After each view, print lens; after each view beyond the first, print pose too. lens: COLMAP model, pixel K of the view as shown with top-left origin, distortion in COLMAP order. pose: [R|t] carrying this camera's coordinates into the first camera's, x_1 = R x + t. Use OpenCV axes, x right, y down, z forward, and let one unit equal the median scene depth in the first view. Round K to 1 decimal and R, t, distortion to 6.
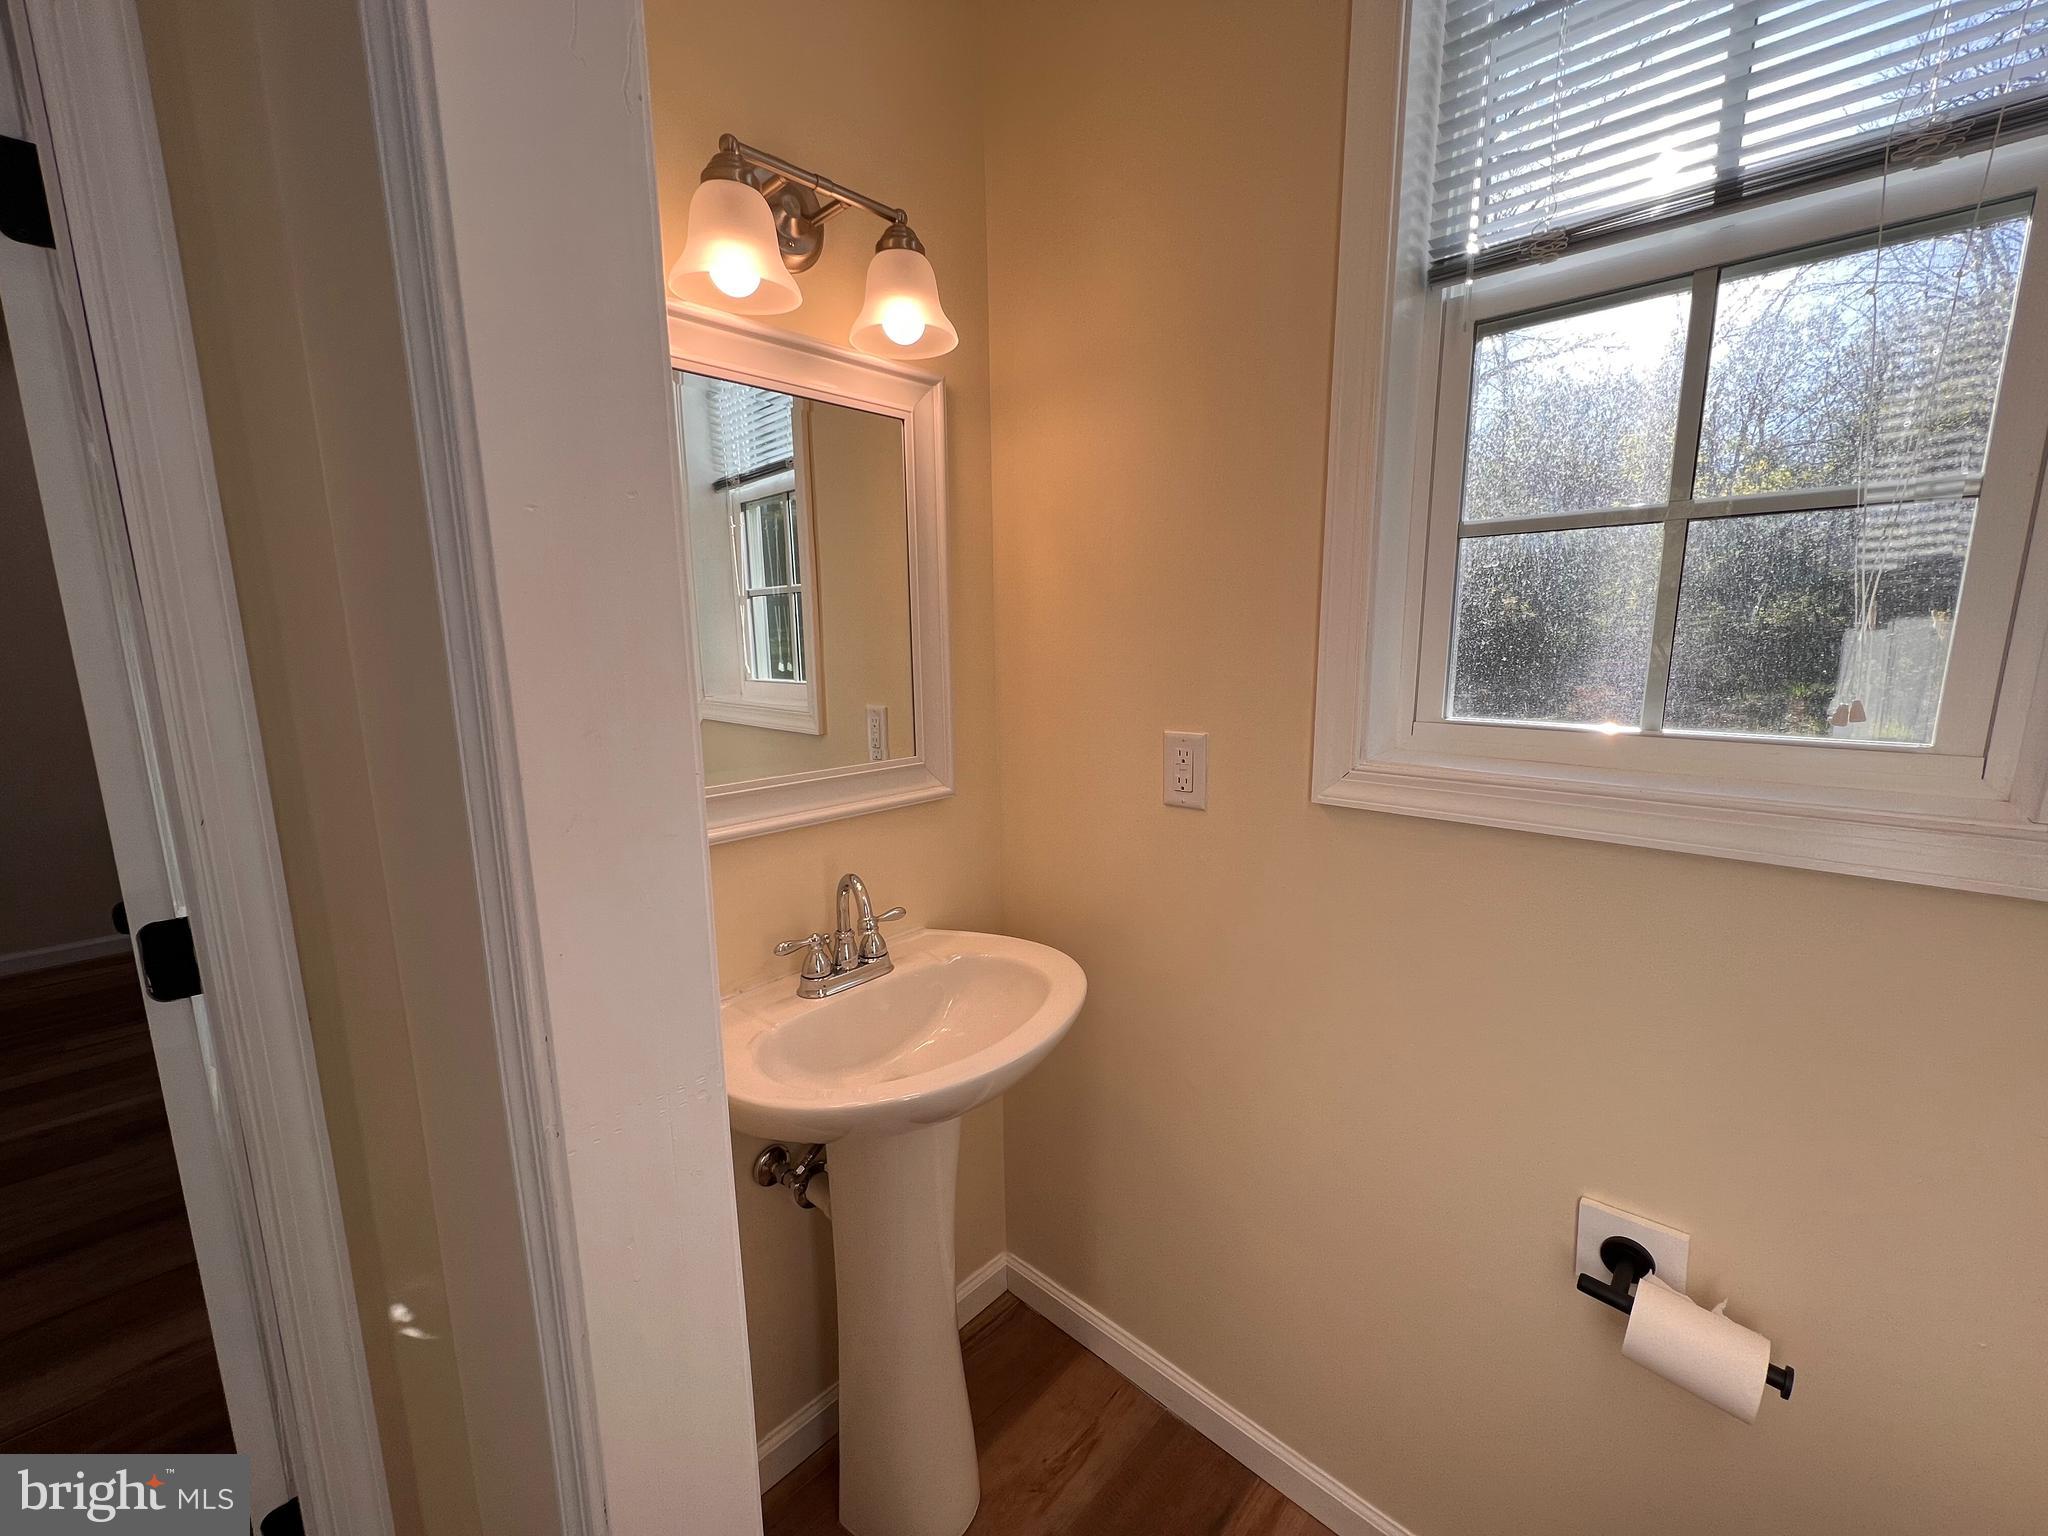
lens RADIAL K [[813.9, 0, 1014.6], [0, 813.9, 771.5], [0, 0, 1]] dist [-0.003077, 0.000079]
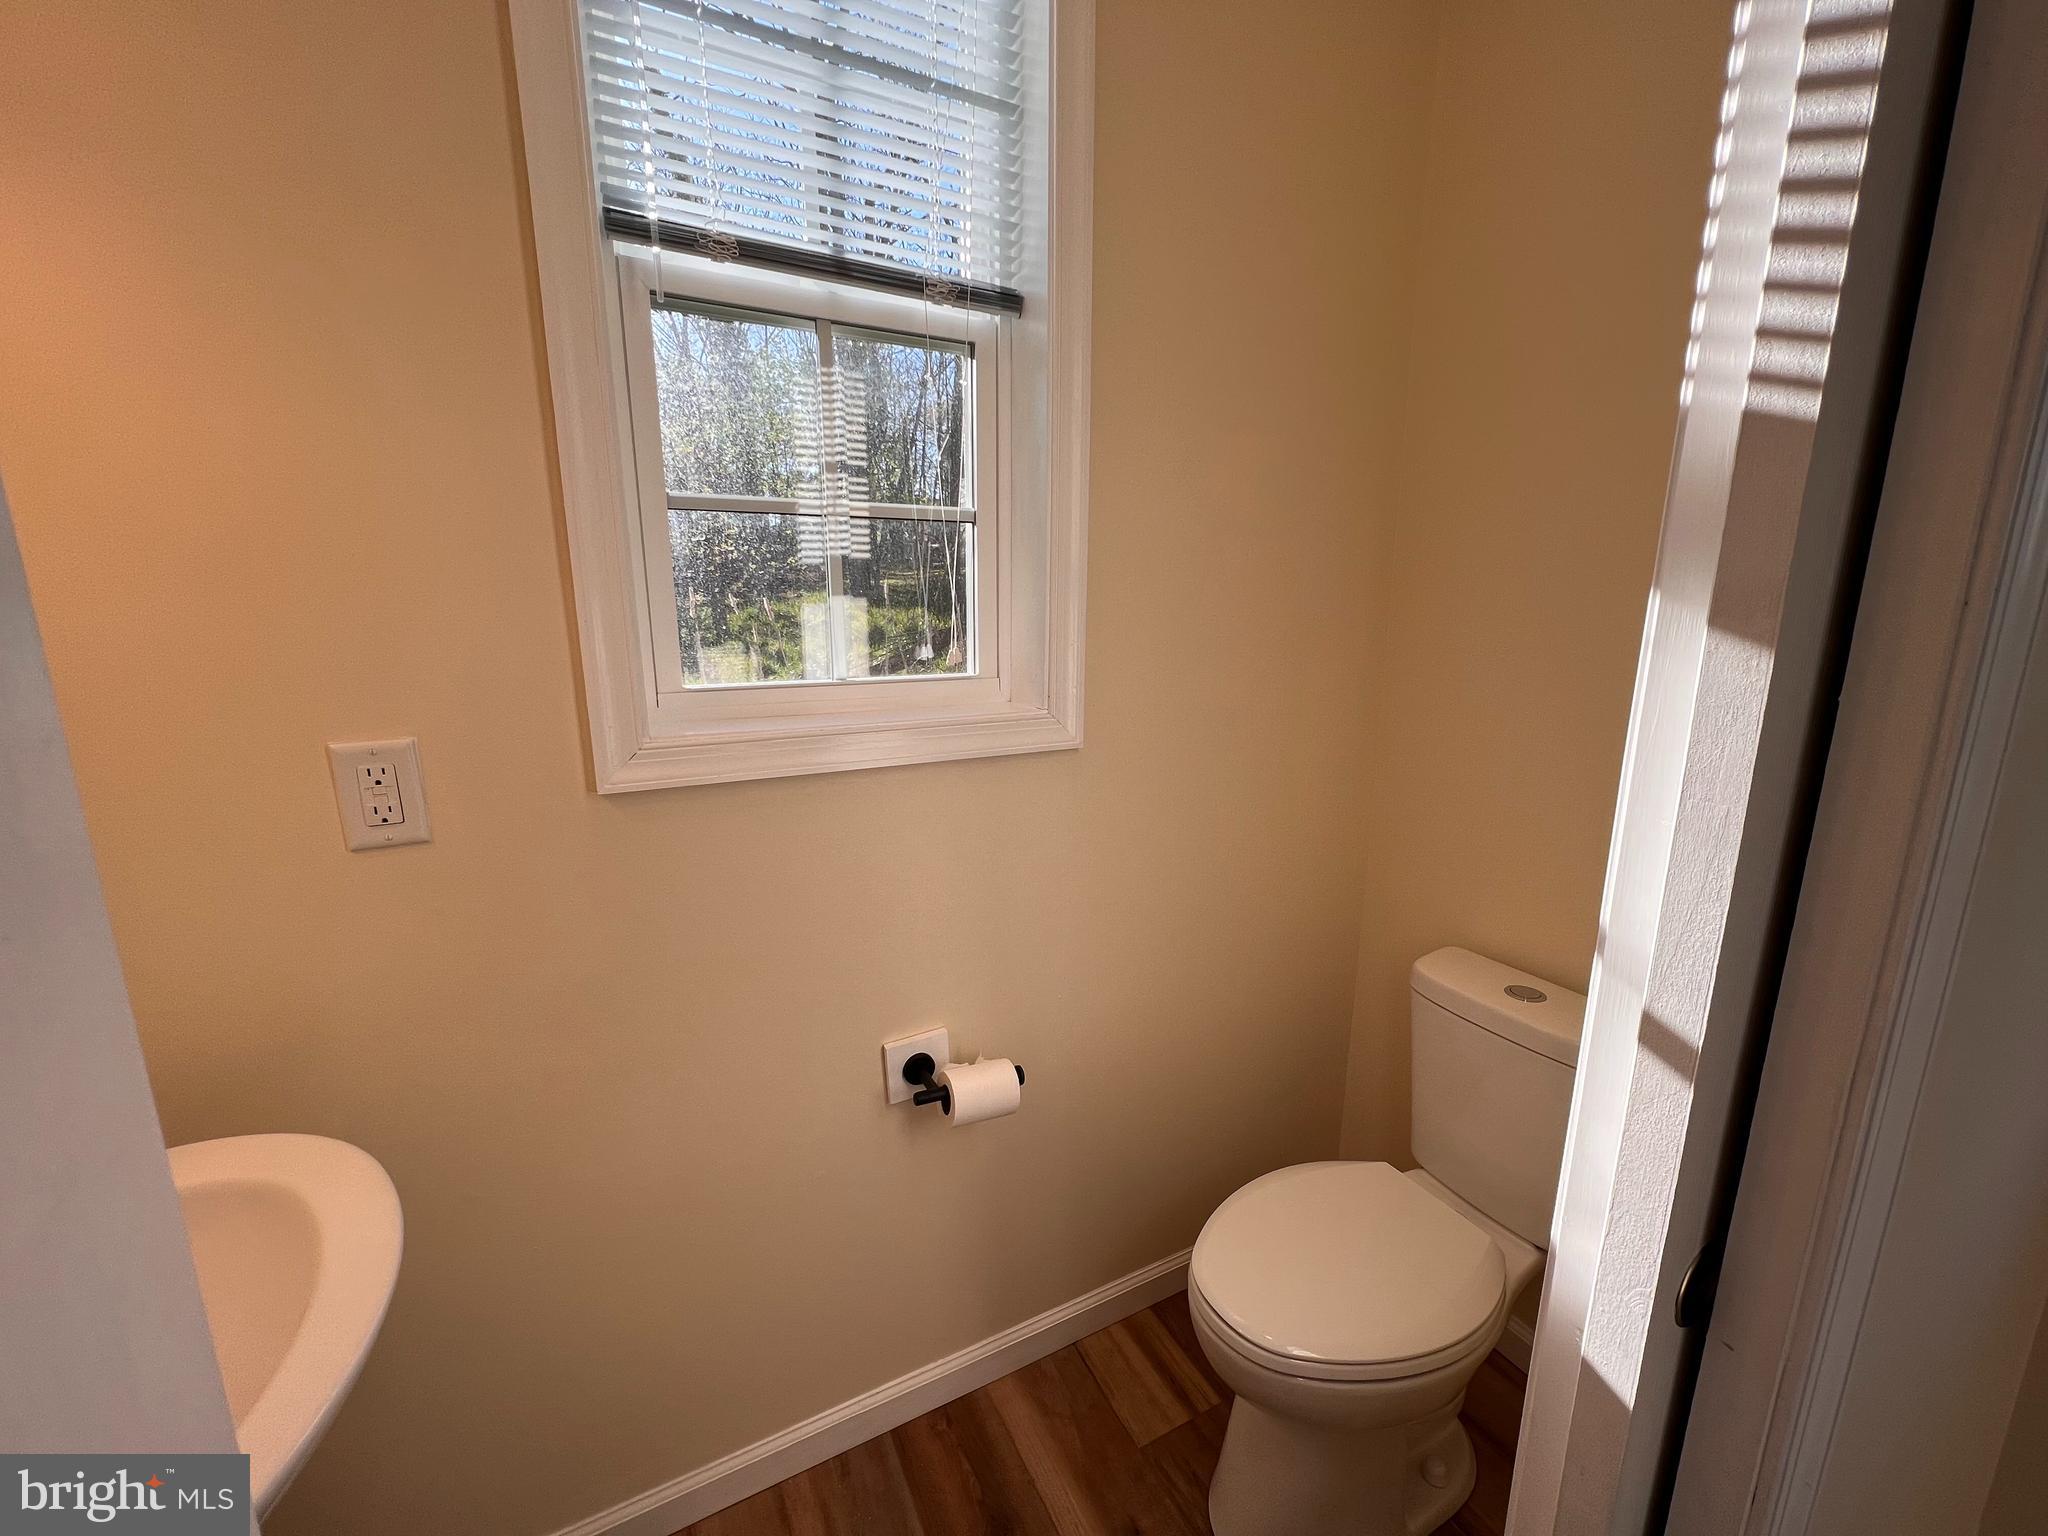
lens RADIAL K [[813.9, 0, 1019.5], [0, 813.9, 768.5], [0, 0, 1]] dist [-0.003077, 0.000079]
pose [[0.321791, -0.178293, 0.929872, -0.323559], [0.156309, 0.978638, 0.133551, -0.038494], [-0.933819, 0.102372, 0.342786, 0.290131]]
